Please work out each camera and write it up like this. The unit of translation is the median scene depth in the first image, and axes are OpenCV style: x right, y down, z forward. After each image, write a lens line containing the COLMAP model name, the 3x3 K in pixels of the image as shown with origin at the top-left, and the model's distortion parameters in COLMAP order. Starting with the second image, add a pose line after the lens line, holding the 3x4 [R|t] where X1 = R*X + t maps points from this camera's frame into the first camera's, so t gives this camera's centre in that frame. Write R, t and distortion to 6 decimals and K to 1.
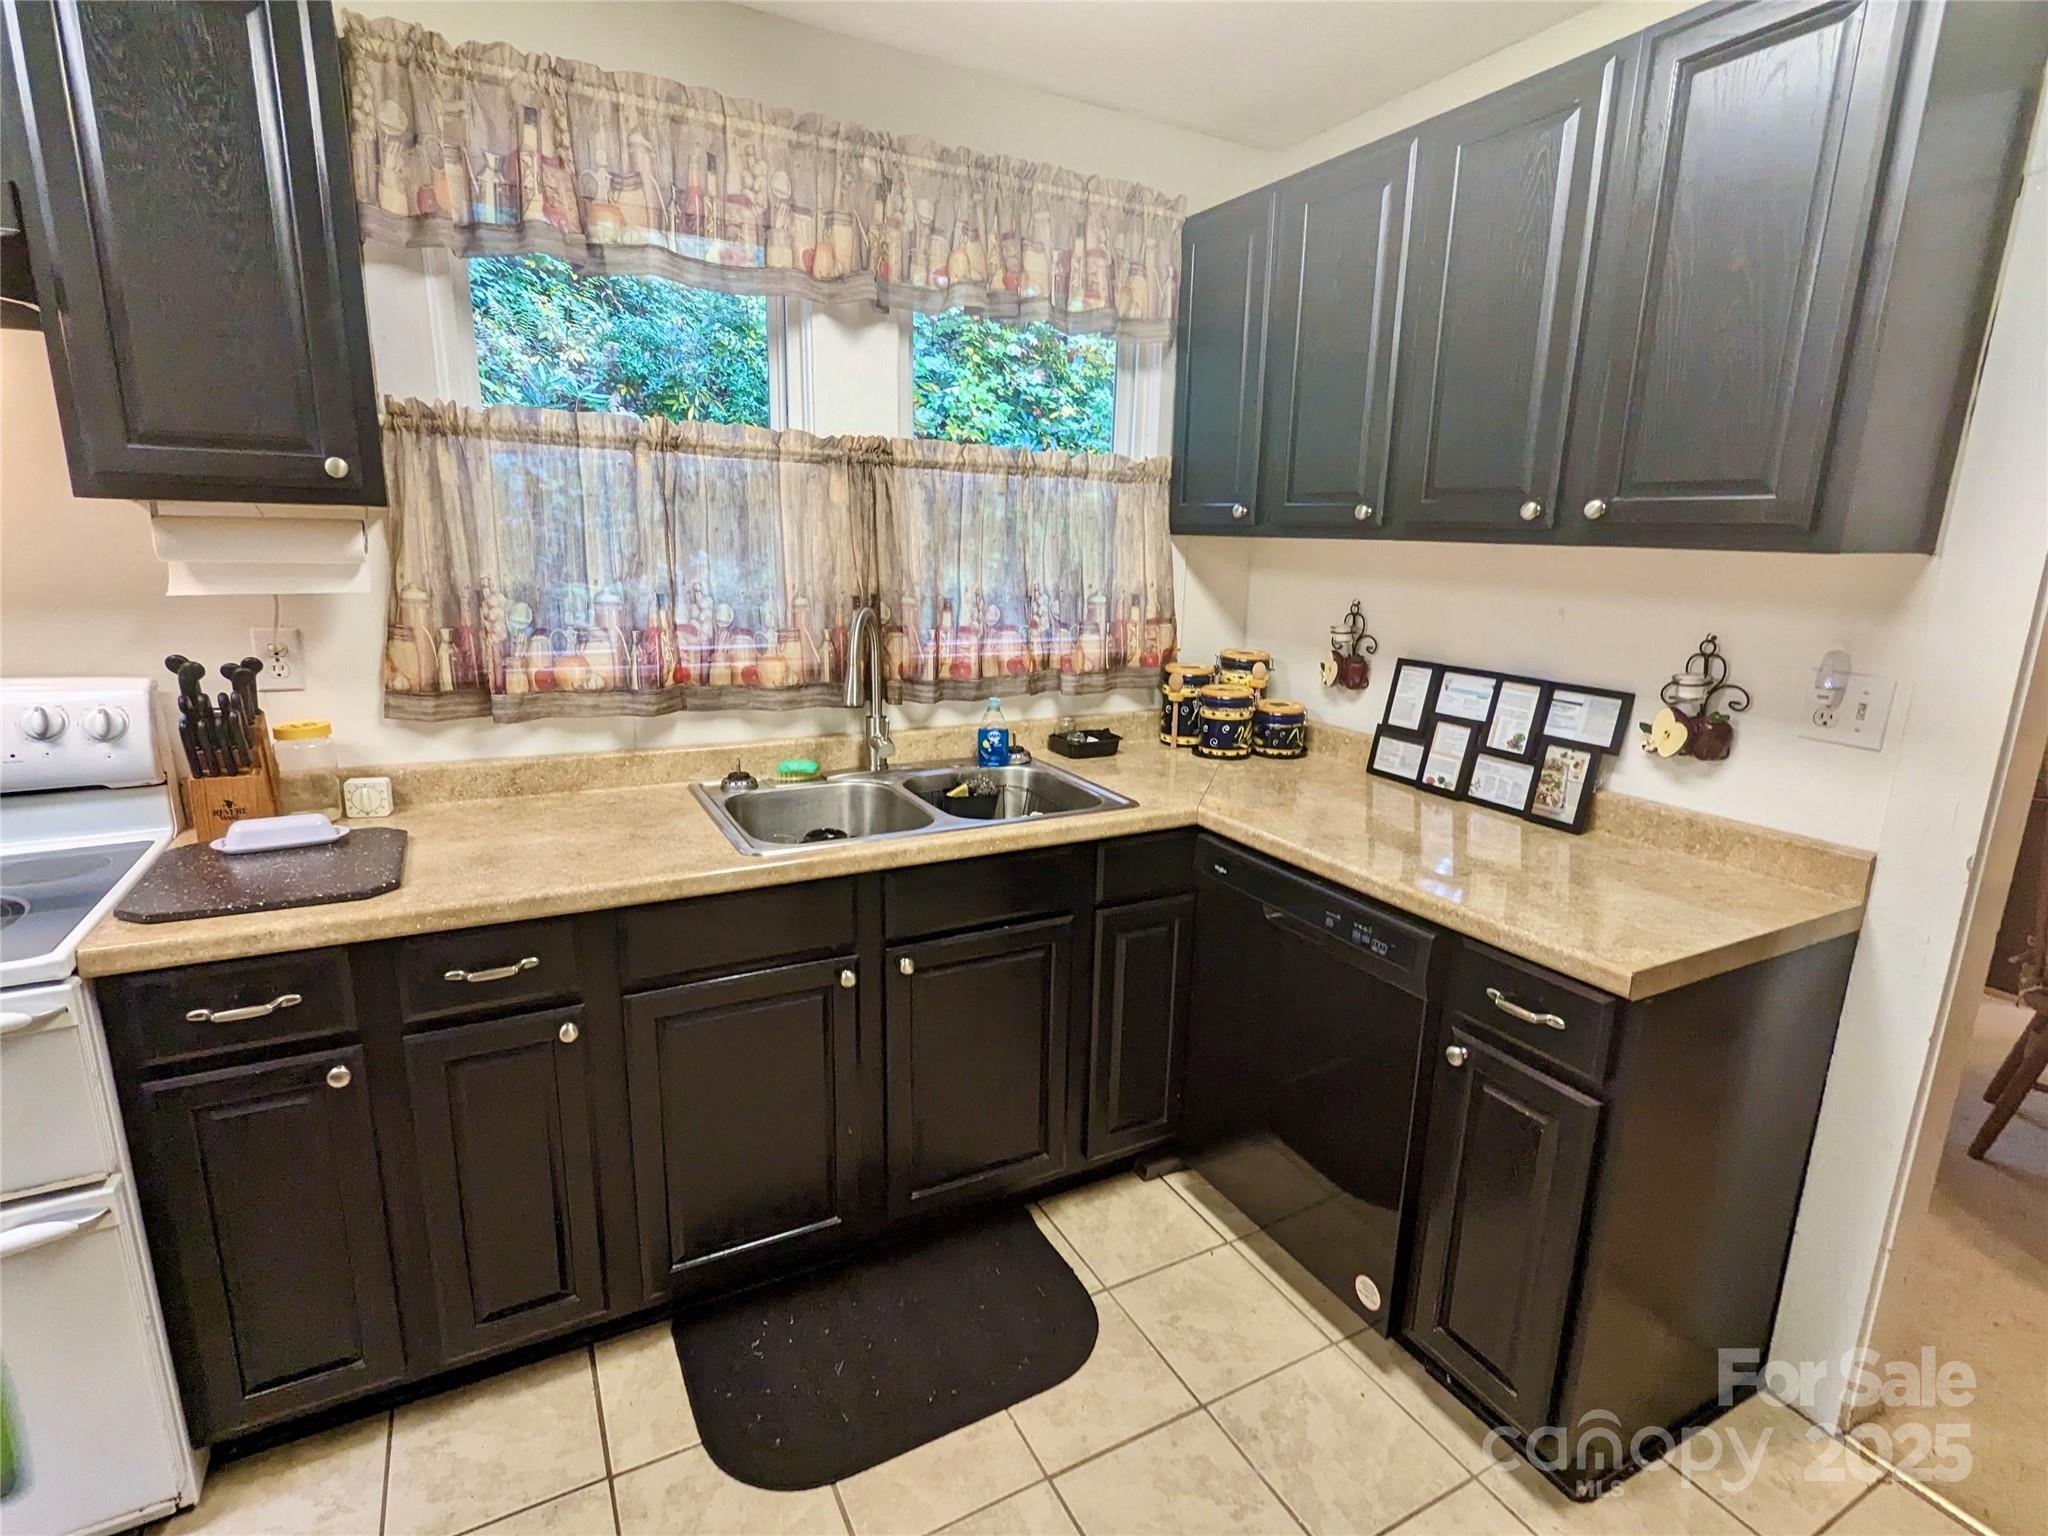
lens RADIAL K [[1002.9, 0, 1018.9], [0, 1002.9, 764.4], [0, 0, 1]] dist [0.001317, 0.000271]
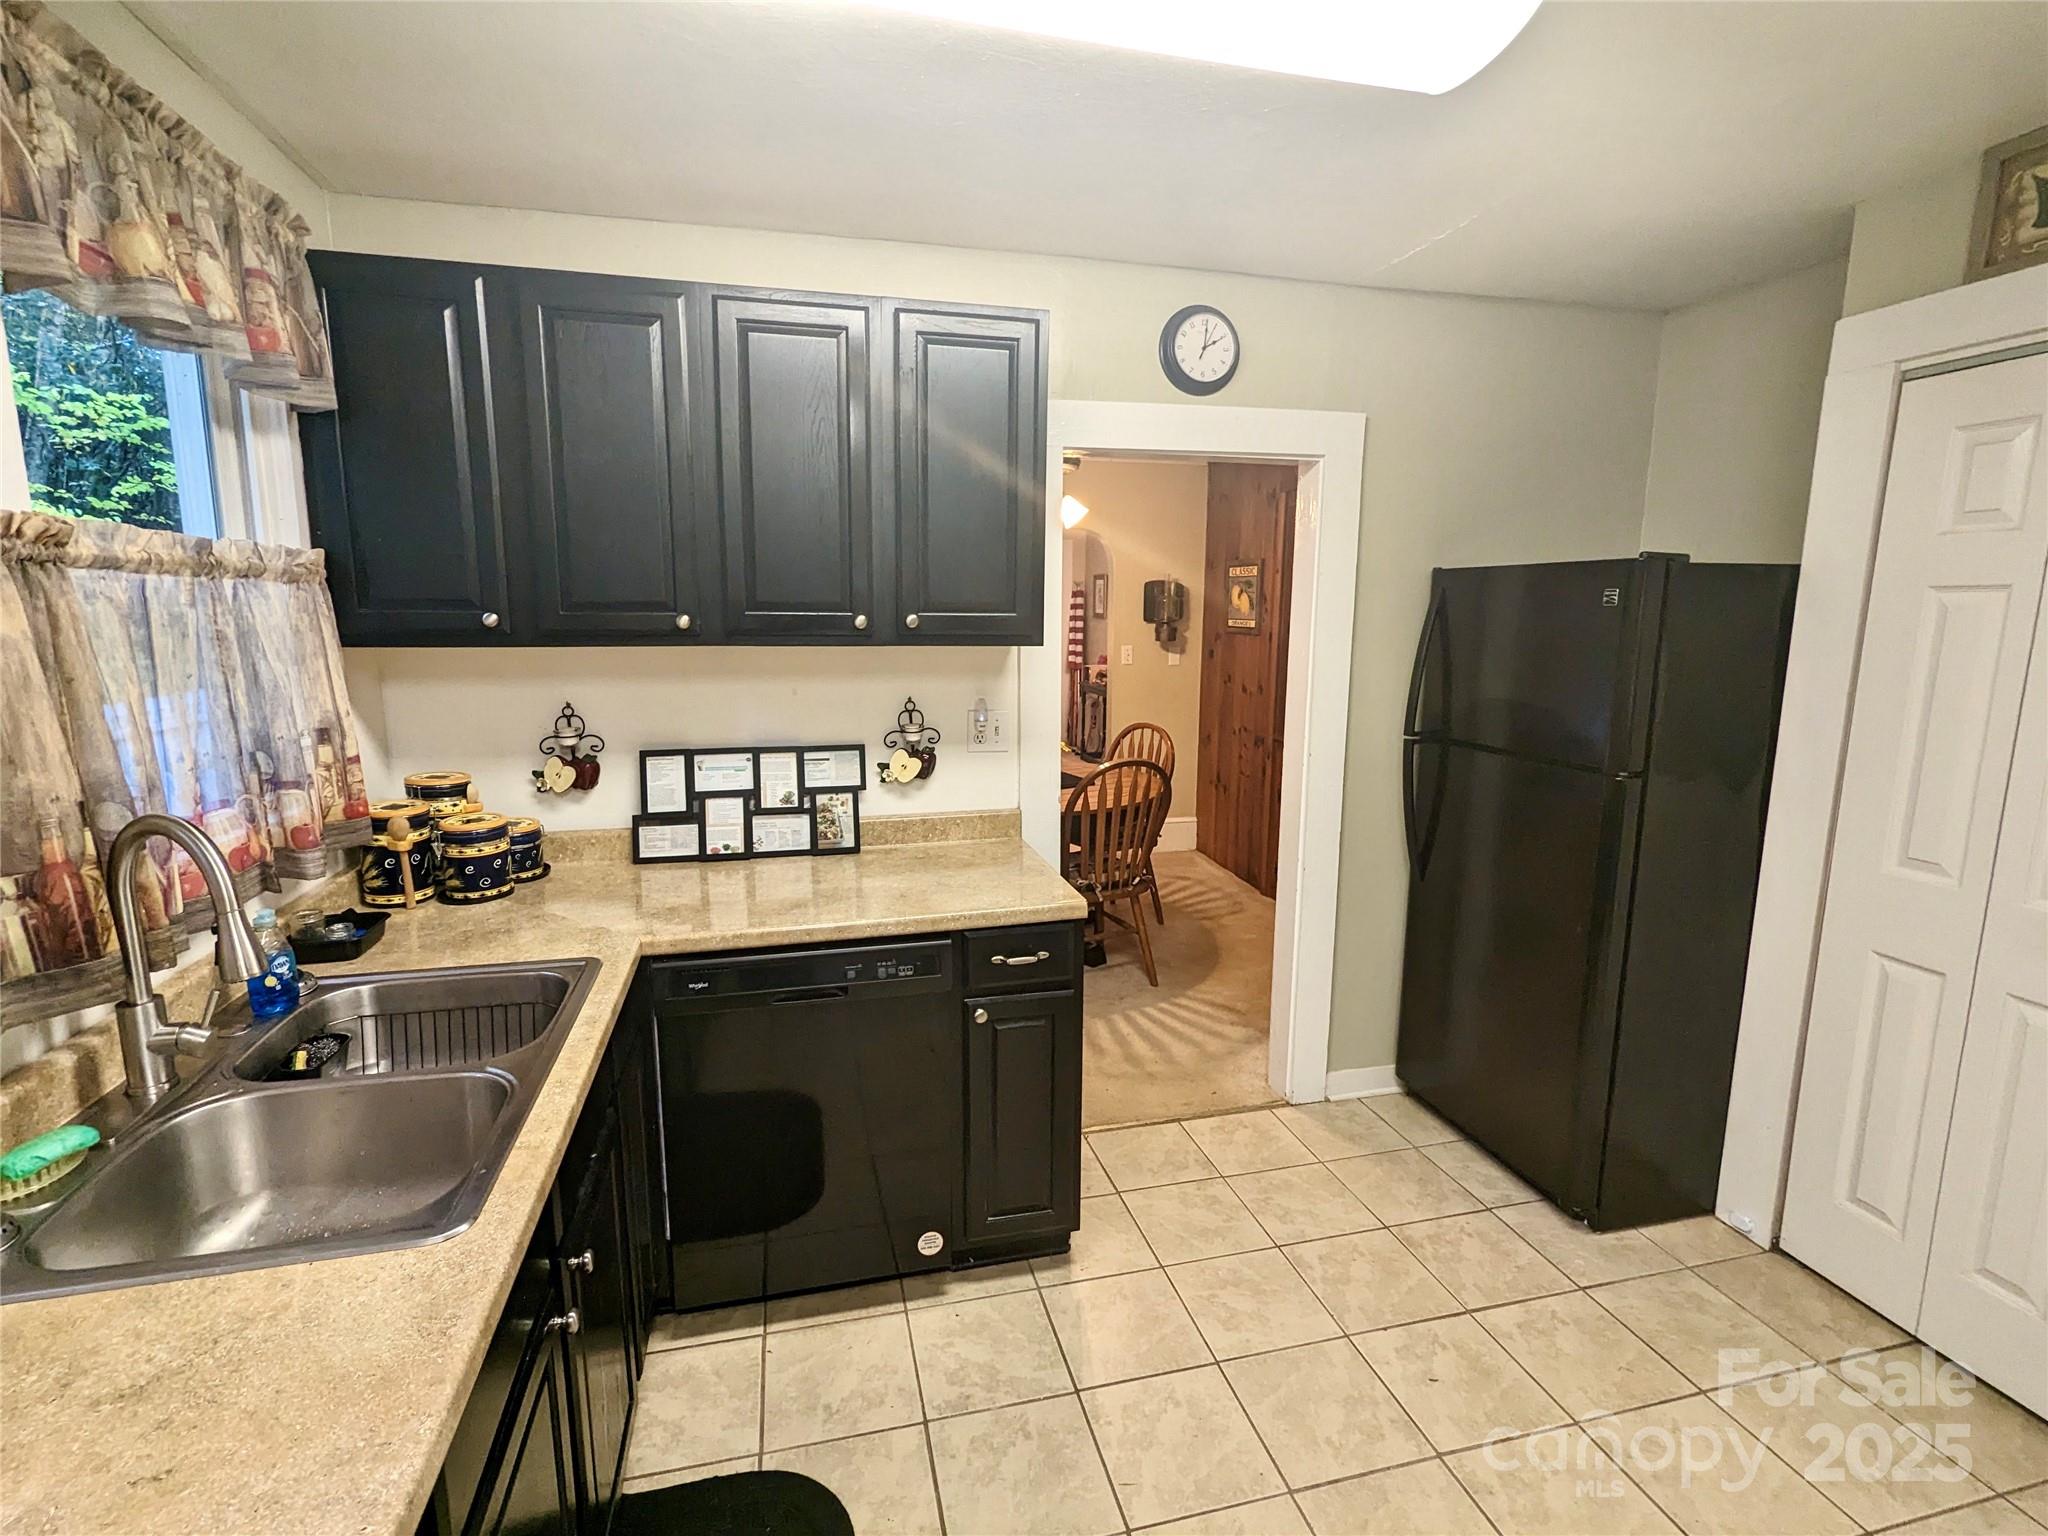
lens RADIAL K [[967.6, 0, 1019.6], [0, 967.6, 764.8], [0, 0, 1]] dist [-0.002284, -0.000327]
pose [[0.248716, -0.178443, 0.951997, -0.540684], [0.221924, 0.967234, 0.123320, -0.140332], [-0.942810, 0.180600, 0.280167, 0.369577]]
